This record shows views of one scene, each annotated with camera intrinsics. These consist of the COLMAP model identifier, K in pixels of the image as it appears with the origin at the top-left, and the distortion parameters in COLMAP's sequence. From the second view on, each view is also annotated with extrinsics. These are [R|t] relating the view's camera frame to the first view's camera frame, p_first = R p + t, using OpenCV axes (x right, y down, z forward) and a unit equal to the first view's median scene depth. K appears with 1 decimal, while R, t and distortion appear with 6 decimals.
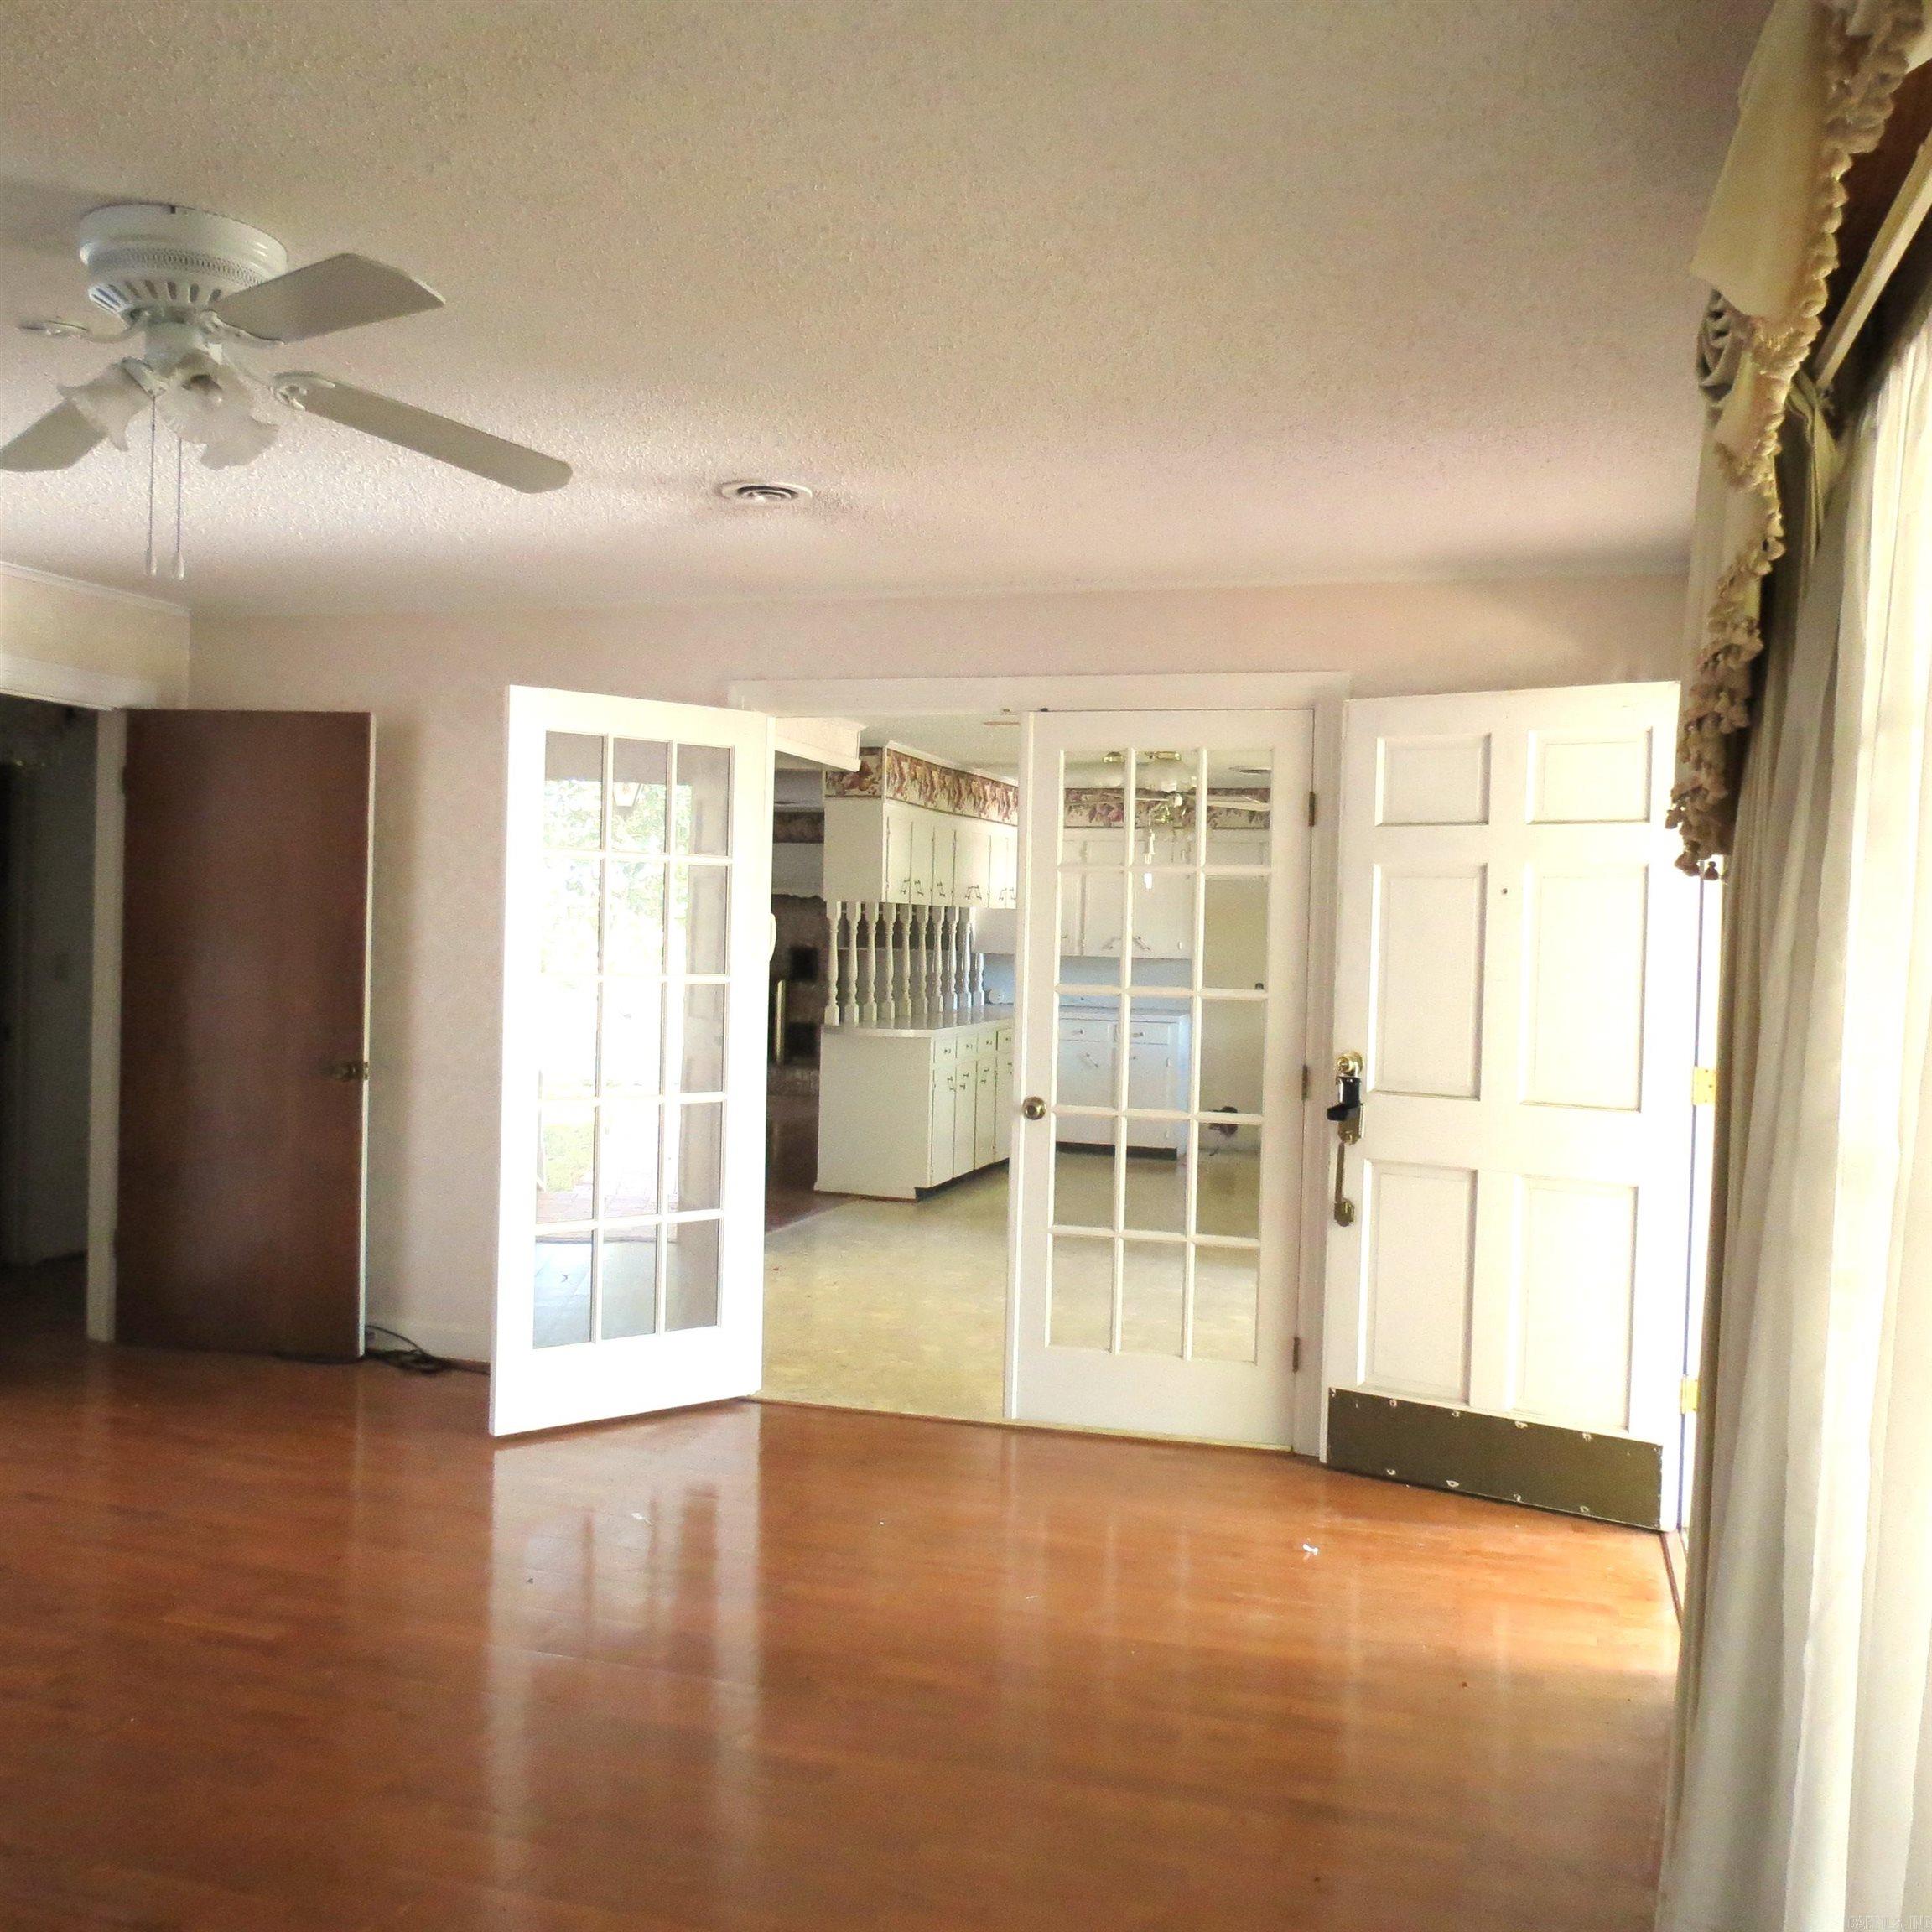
lens RADIAL K [[1834.2, 0, 966.0], [0, 1834.2, 966.0], [0, 0, 1]] dist [-0.027320, 0.000044]
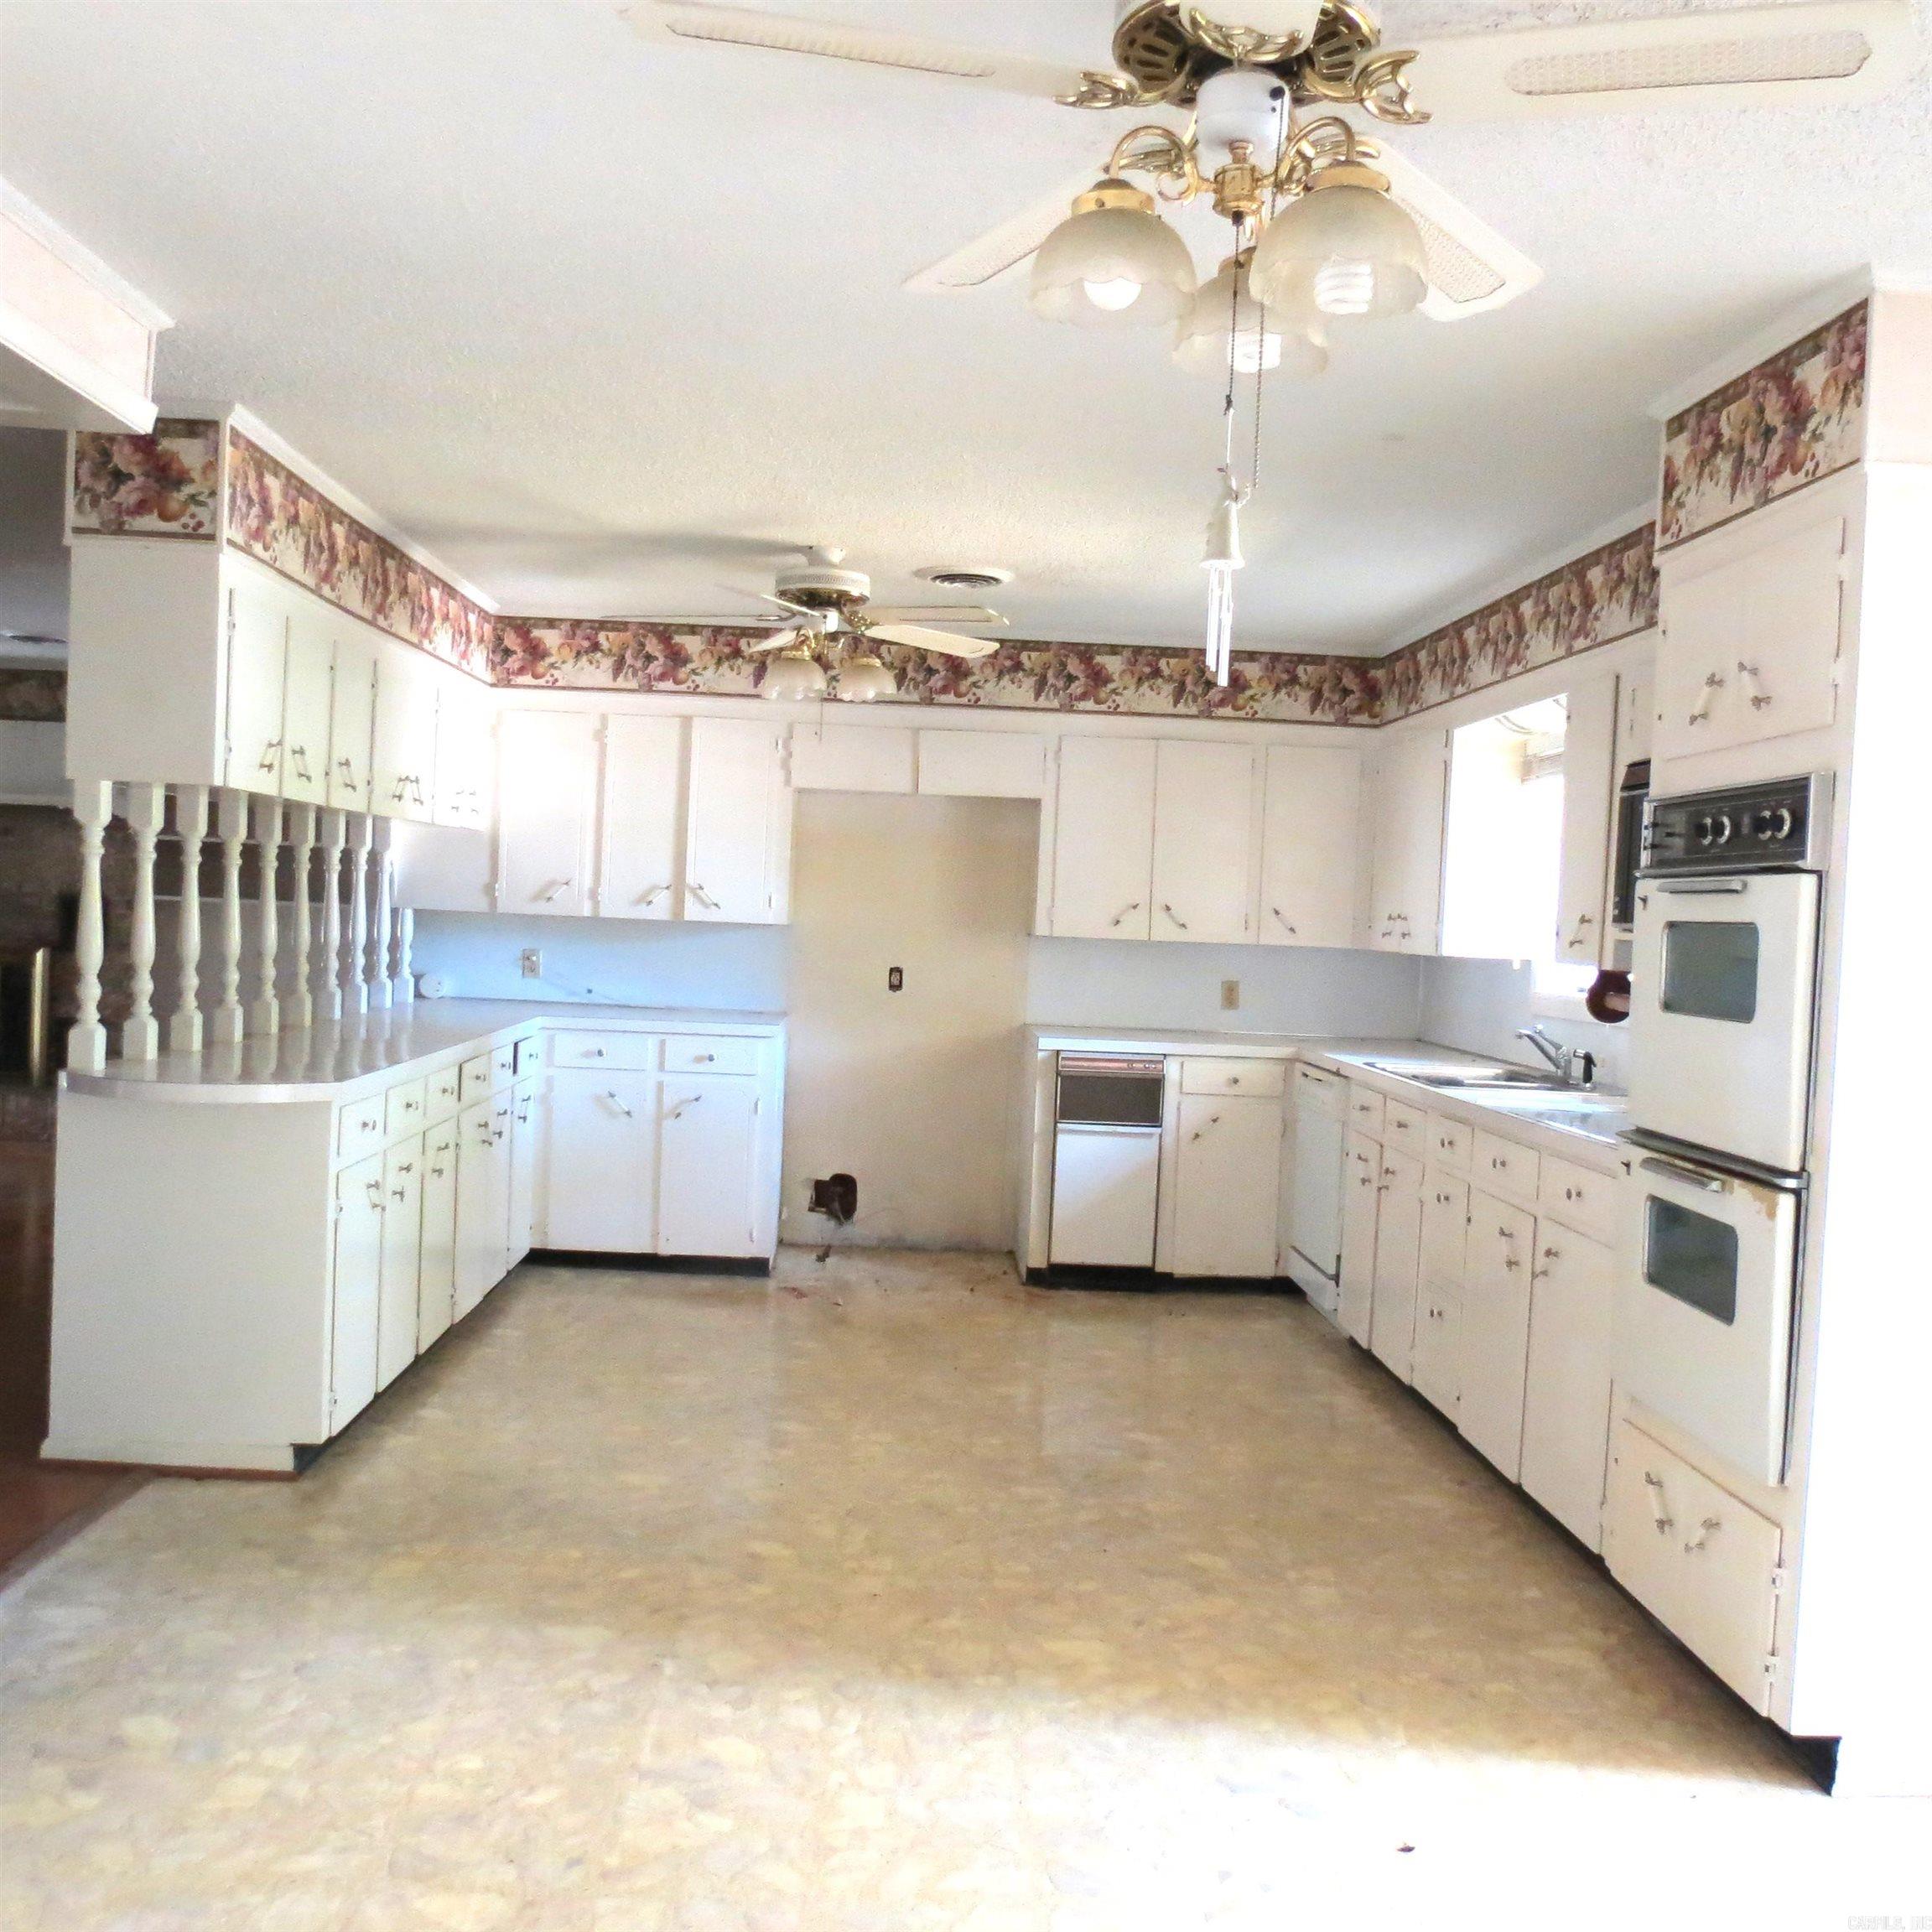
lens RADIAL K [[1834.2, 0, 966.0], [0, 1834.2, 966.0], [0, 0, 1]] dist [-0.027320, 0.000044]
pose [[0.943052, 0.007083, 0.332569, -0.028288], [-0.014119, 0.999725, 0.018745, -0.004038], [-0.332344, -0.022373, 0.942893, 0.705464]]
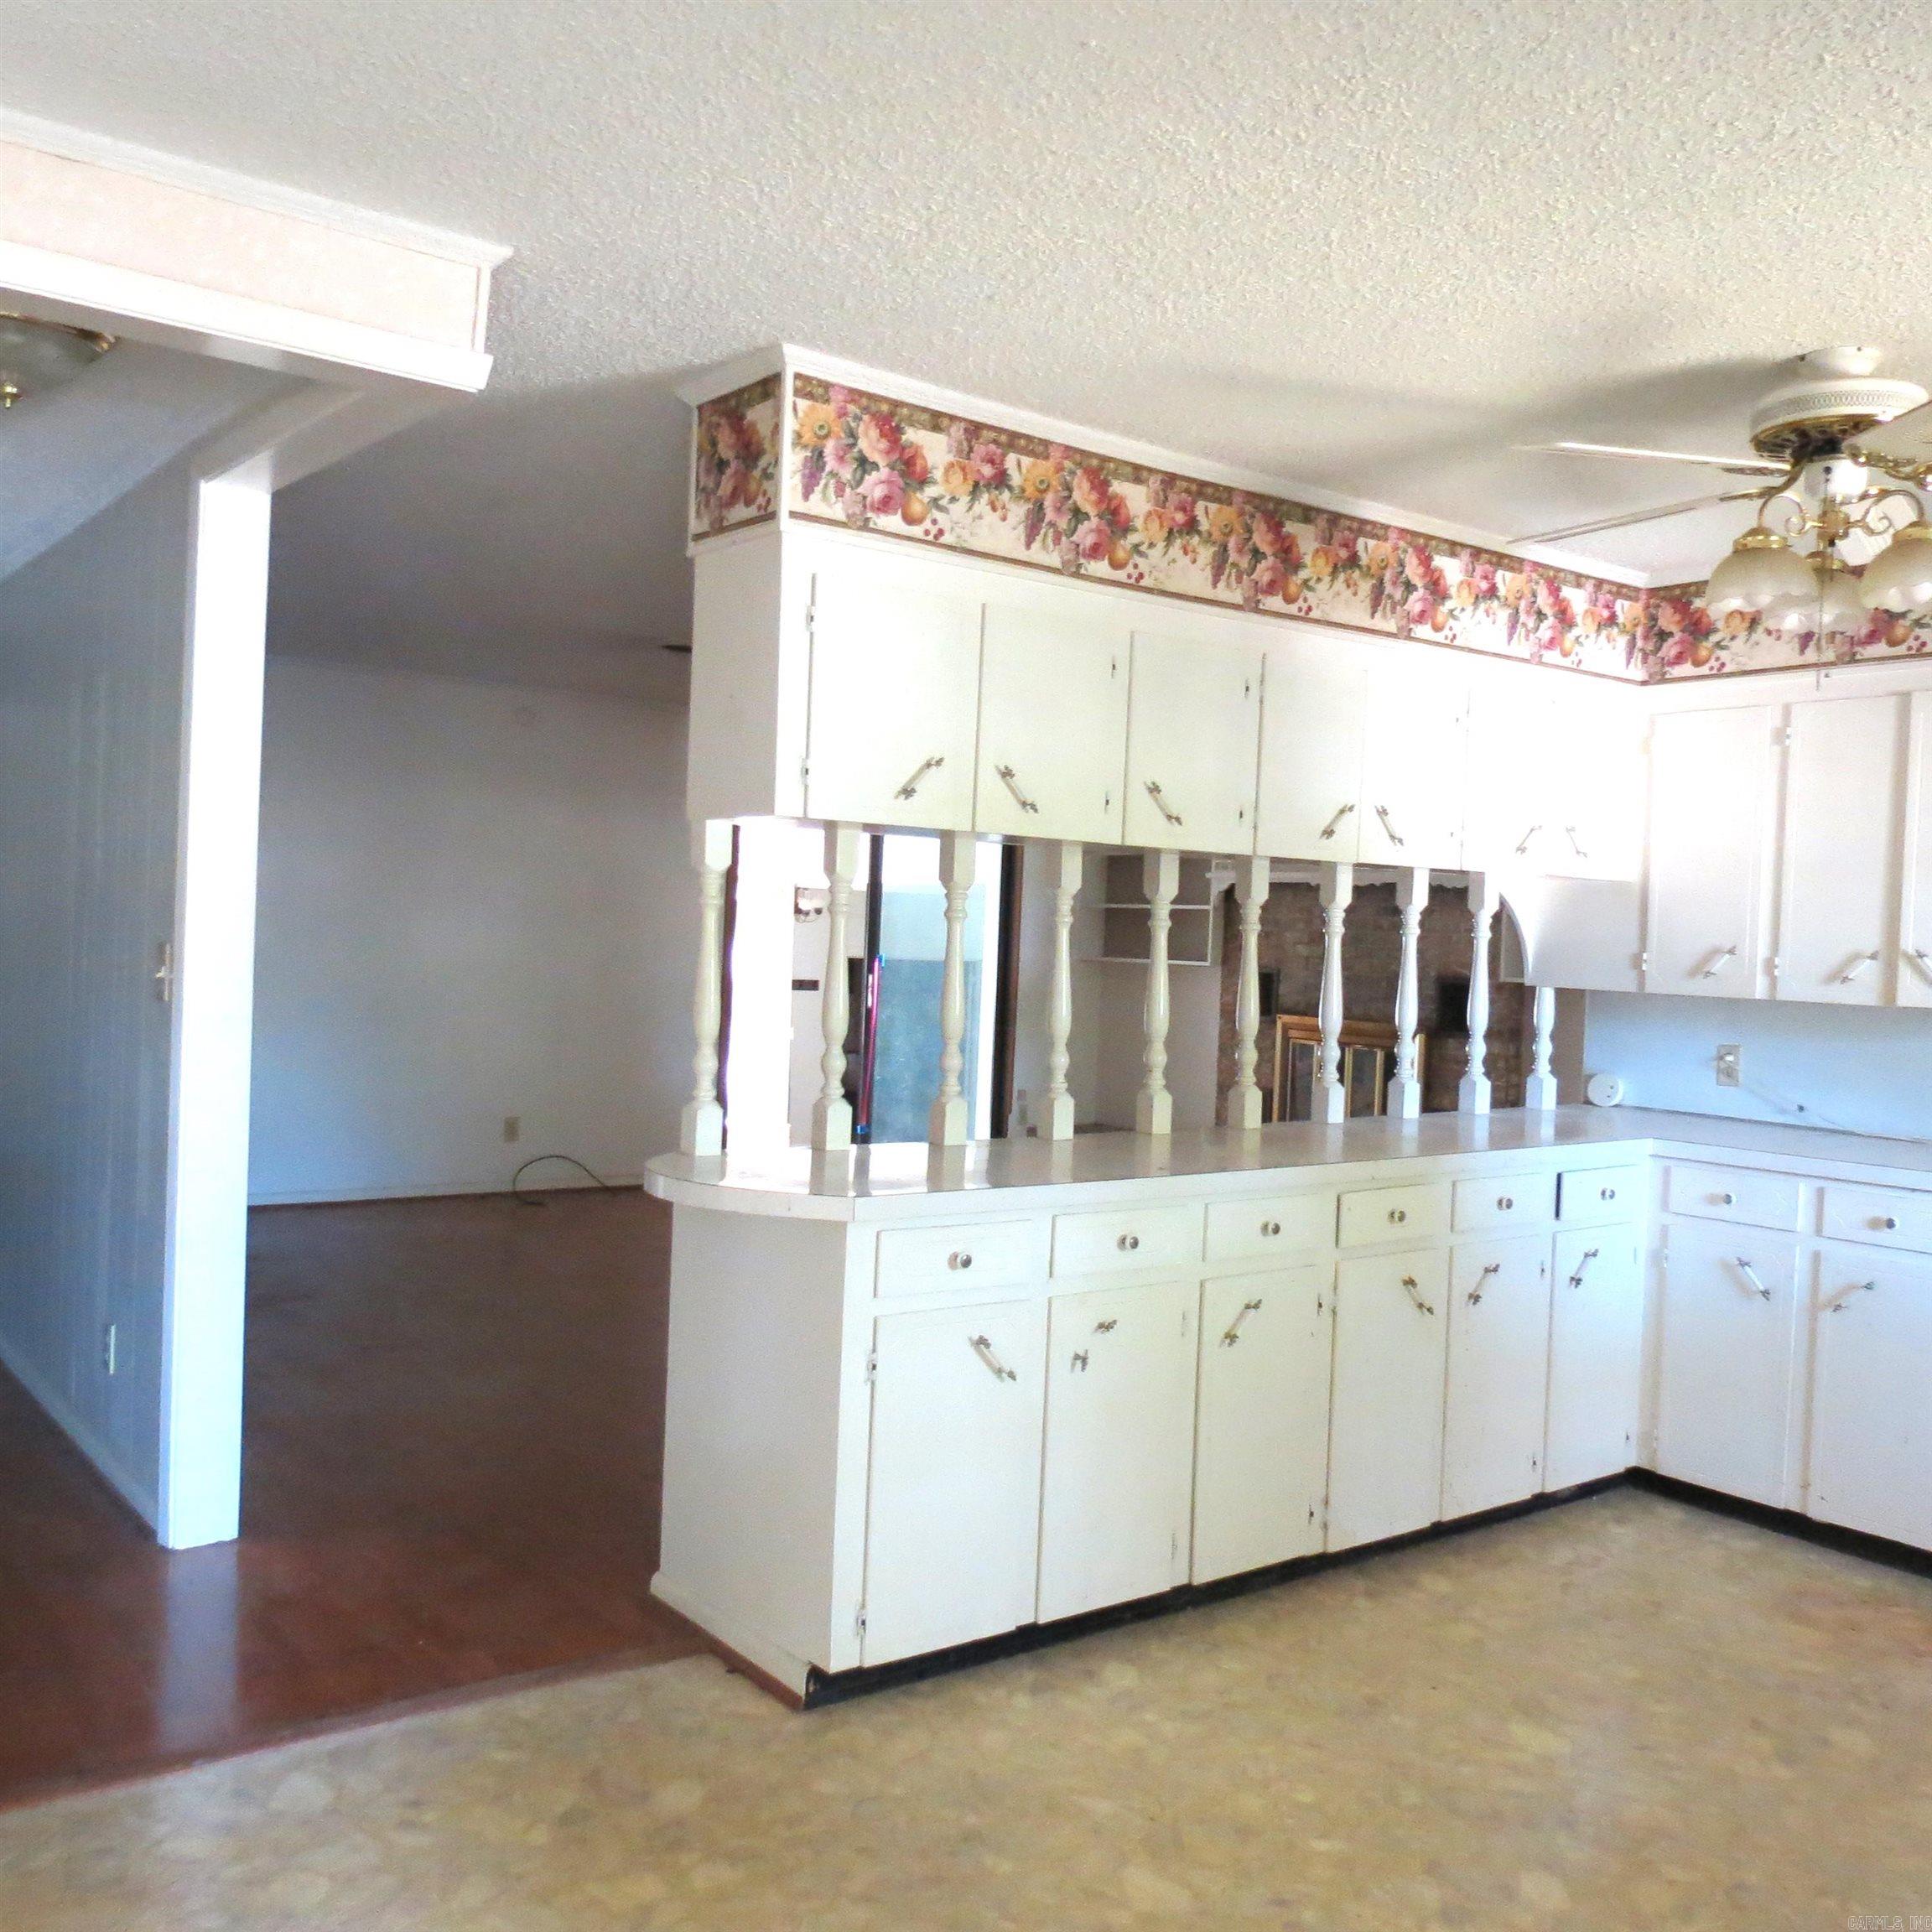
lens RADIAL K [[1834.2, 0, 966.0], [0, 1834.2, 966.0], [0, 0, 1]] dist [-0.027320, 0.000044]
pose [[0.814751, 0.018612, -0.579512, 0.243867], [-0.031251, 0.999441, -0.011839, -0.004409], [0.578968, 0.027756, 0.814878, 0.966460]]
